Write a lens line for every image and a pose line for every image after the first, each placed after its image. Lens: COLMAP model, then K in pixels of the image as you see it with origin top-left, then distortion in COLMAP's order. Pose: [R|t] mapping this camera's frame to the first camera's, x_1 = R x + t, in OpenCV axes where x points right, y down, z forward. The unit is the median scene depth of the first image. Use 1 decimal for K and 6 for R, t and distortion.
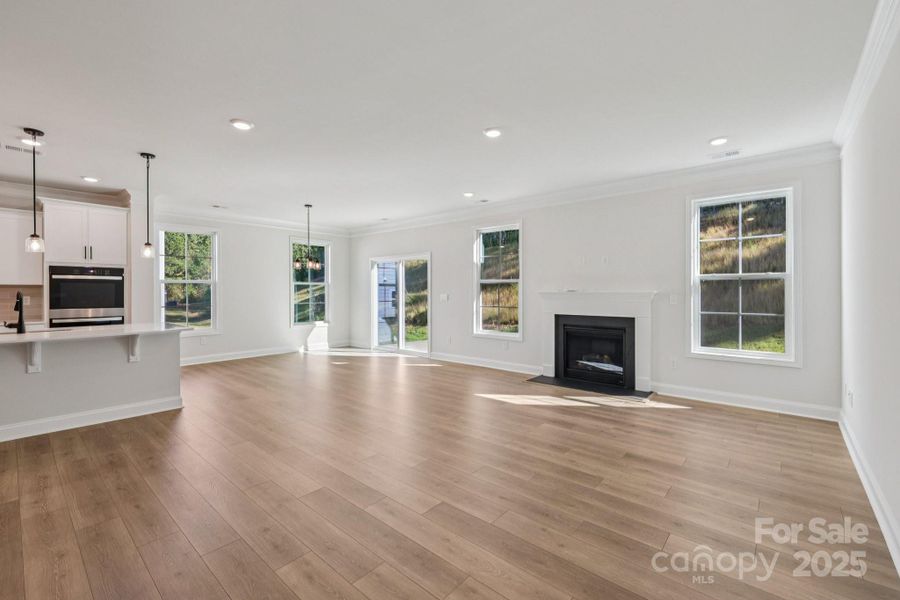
lens RADIAL K [[386.0, 0, 440.0], [0, 386.0, 293.7], [0, 0, 1]] dist [0.011187, -0.000243]
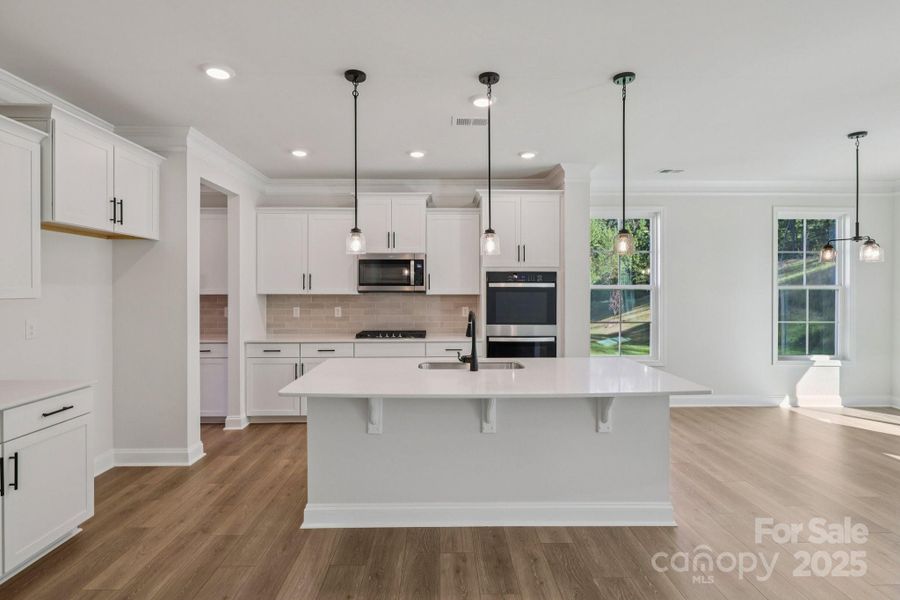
lens RADIAL K [[456.2, 0, 448.3], [0, 456.2, 292.7], [0, 0, 1]] dist [-0.001930, -0.000204]
pose [[0.684790, 0.006129, -0.728714, -0.322966], [-0.005538, 0.999980, 0.003206, -0.027411], [0.728719, 0.001841, 0.684810, 0.256341]]
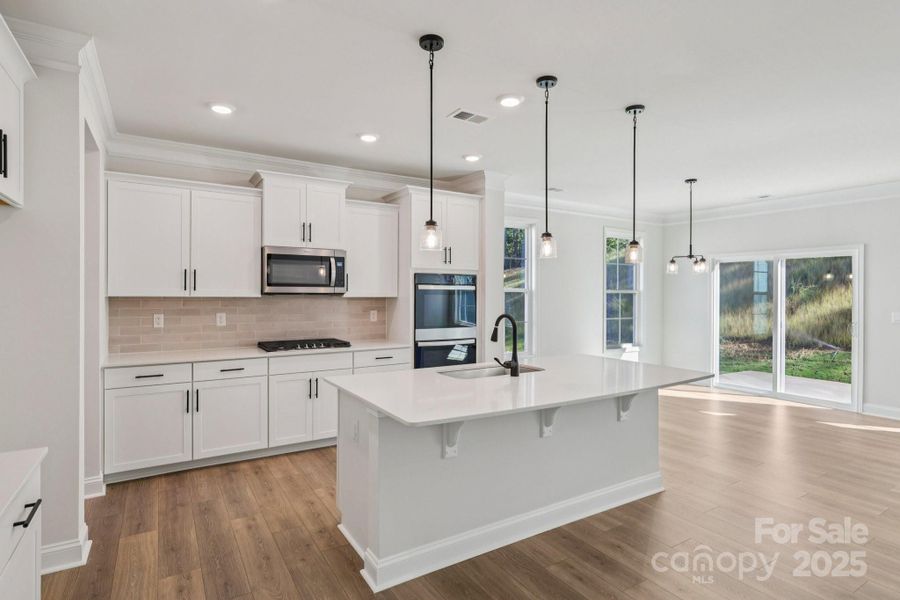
lens RADIAL K [[465.6, 0, 449.5], [0, 465.6, 293.6], [0, 0, 1]] dist [0.000378, 0.000353]
pose [[0.960917, 0.008437, -0.276708, -0.619111], [-0.009587, 0.999950, -0.002804, -0.026267], [0.276671, 0.005347, 0.960950, 0.110808]]
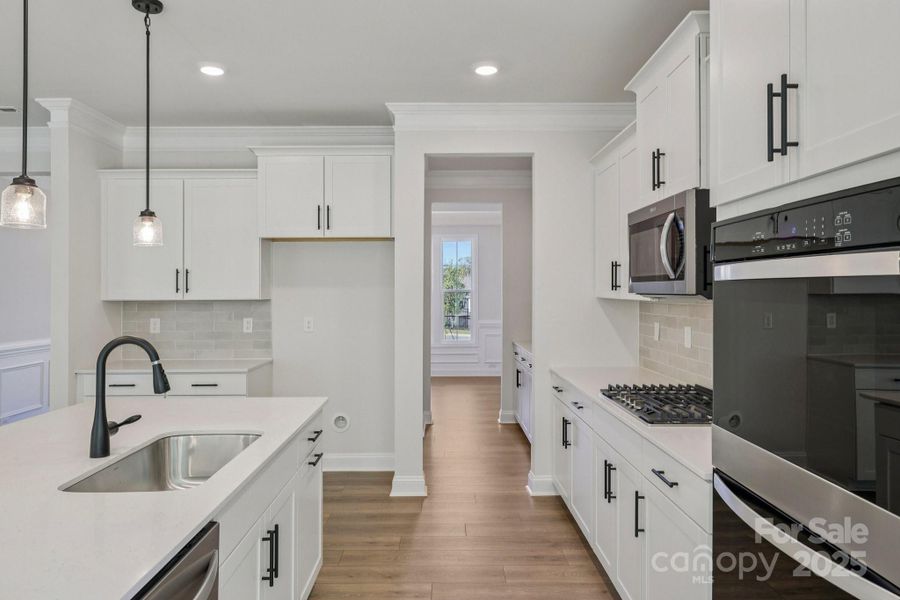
lens RADIAL K [[608.9, 0, 449.1], [0, 608.9, 288.9], [0, 0, 1]] dist [-0.001970, -0.000549]
pose [[-0.735396, 0.003858, -0.677626, -0.601930], [0.002386, 0.999992, 0.003105, -0.033492], [0.677633, 0.000667, -0.735400, 1.052511]]
